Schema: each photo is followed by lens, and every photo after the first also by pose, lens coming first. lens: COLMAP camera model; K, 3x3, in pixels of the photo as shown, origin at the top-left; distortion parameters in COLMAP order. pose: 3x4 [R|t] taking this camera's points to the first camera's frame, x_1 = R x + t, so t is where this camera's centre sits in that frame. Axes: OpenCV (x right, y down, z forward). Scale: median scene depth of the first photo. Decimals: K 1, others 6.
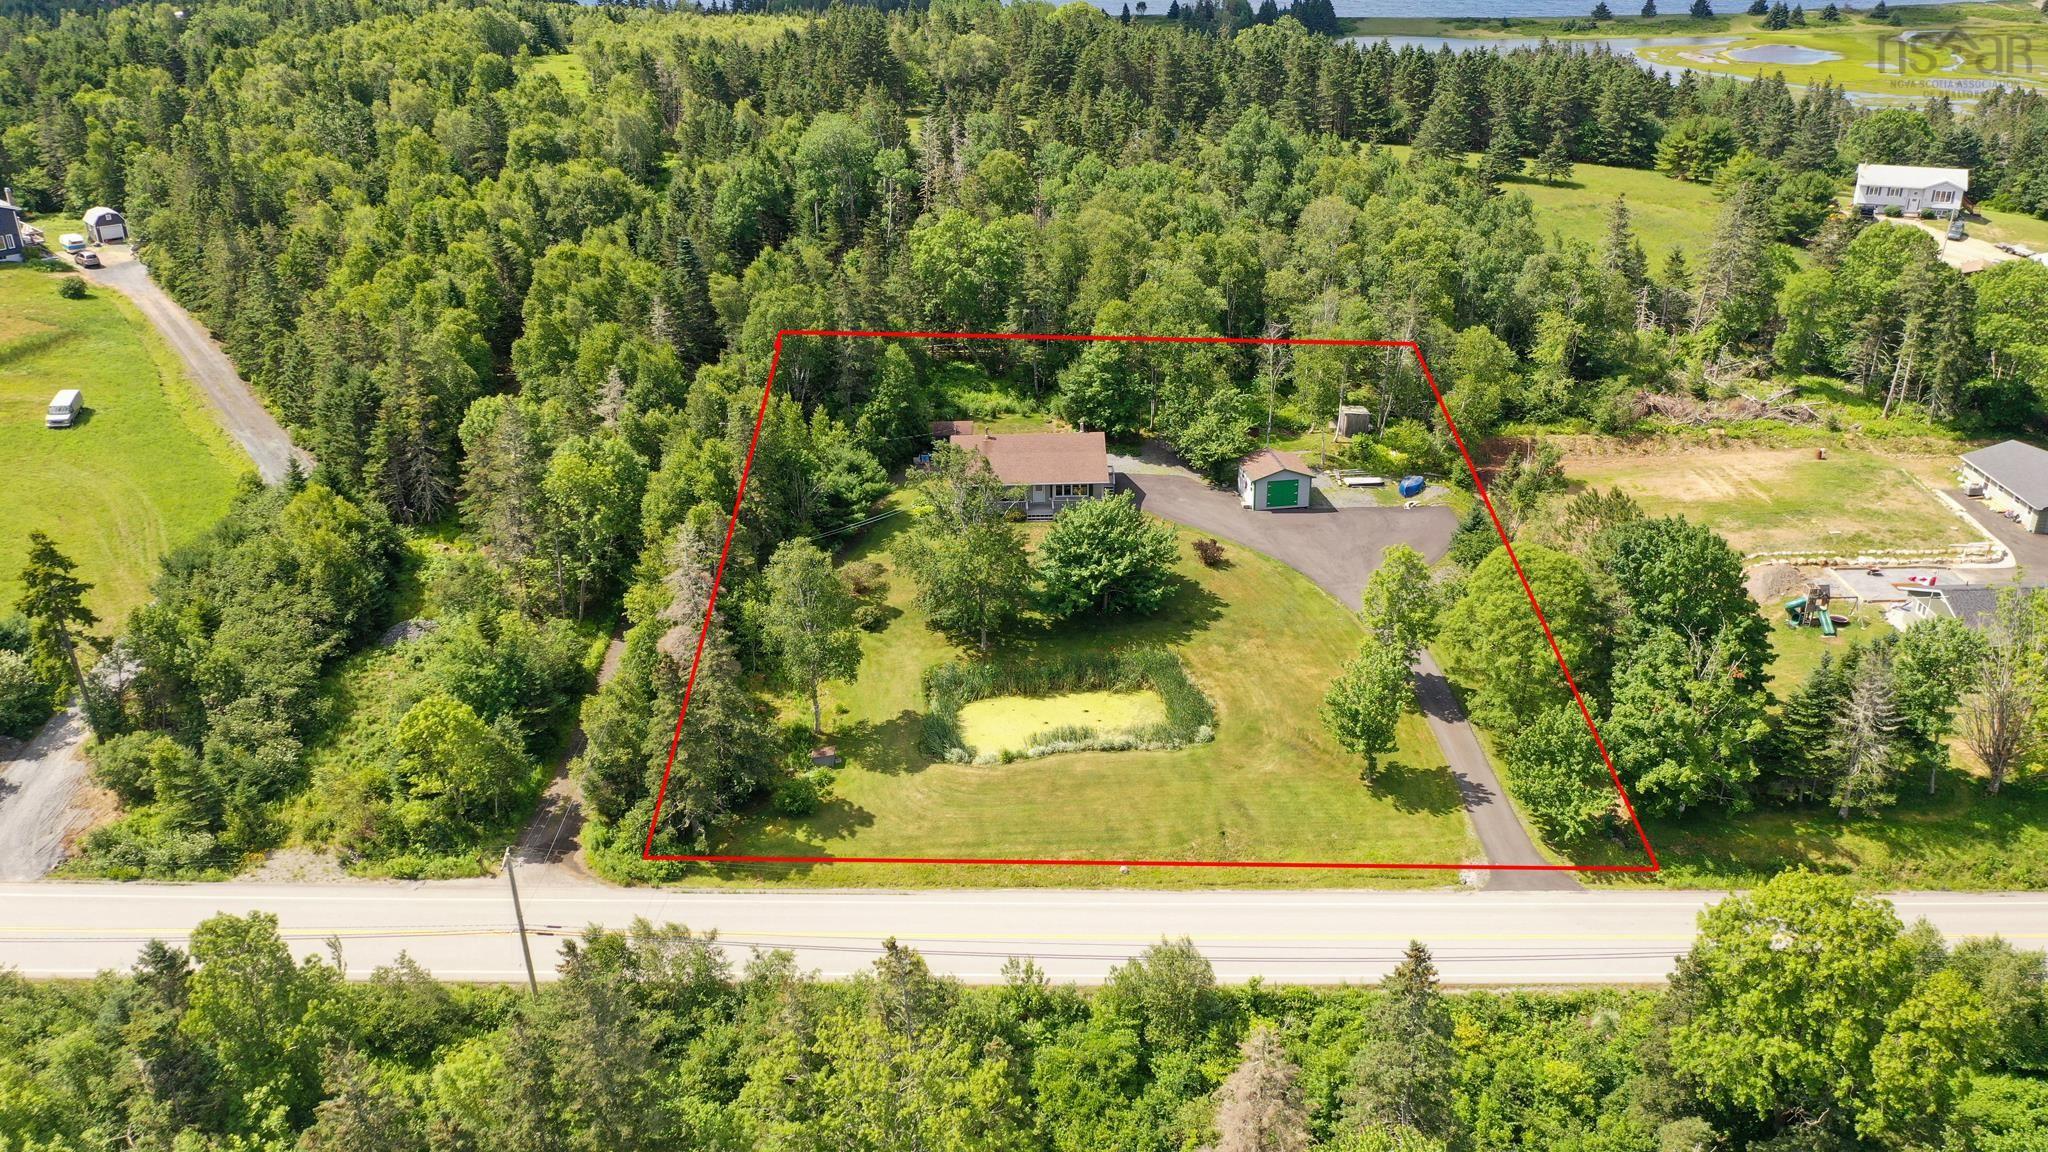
lens RADIAL K [[1672.0, 0, 1024.0], [0, 1672.0, 576.0], [0, 0, 1]] dist [-0.003528, 0.001958]
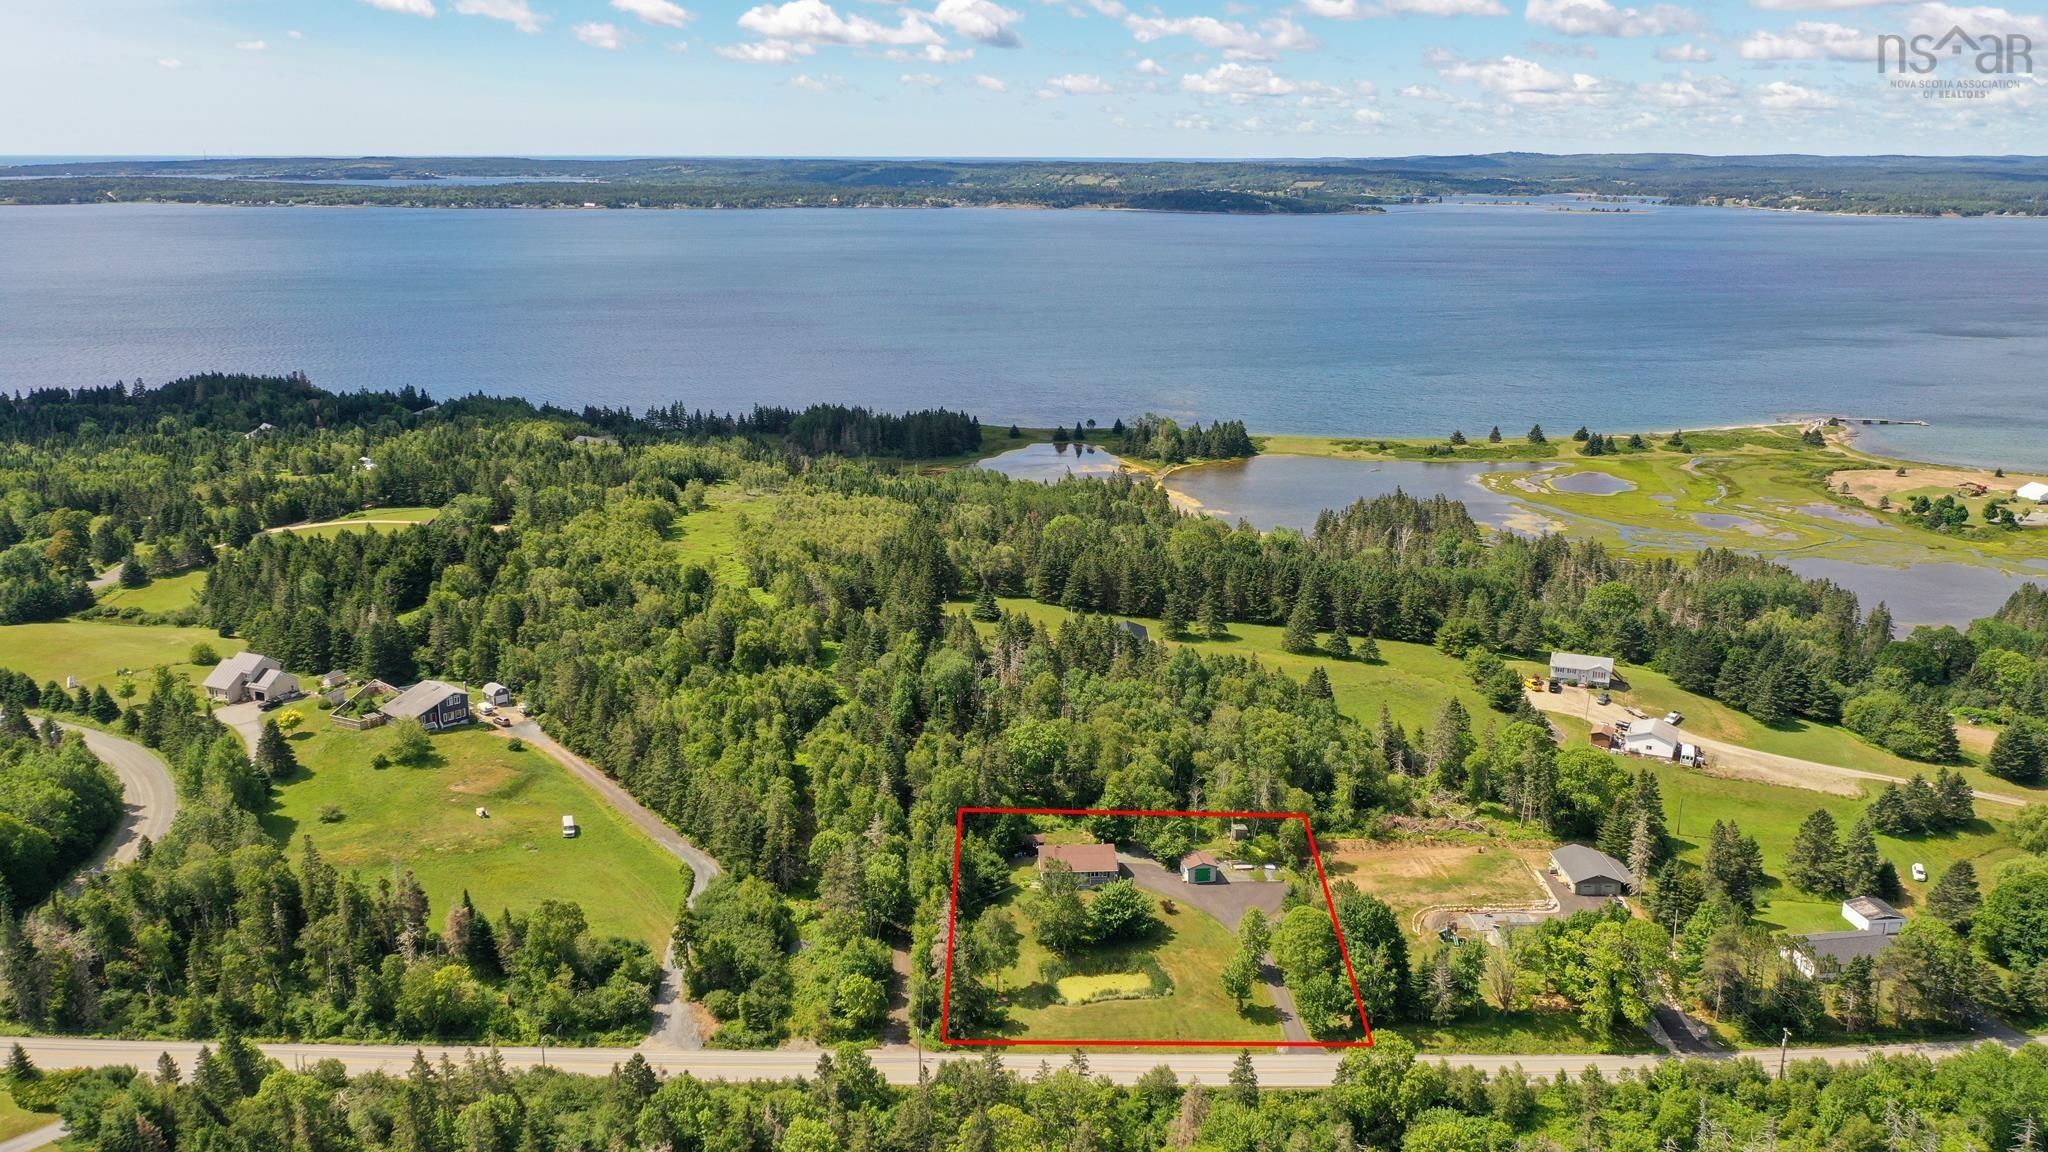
lens RADIAL K [[1758.3, 0, 1024.0], [0, 1758.3, 576.0], [0, 0, 1]] dist [0.006298, 0.001981]
pose [[0.999031, 0.007053, 0.043441, -0.151917], [0.000432, 0.985454, -0.169943, -0.043269], [-0.044008, 0.169797, 0.984496, -1.115885]]
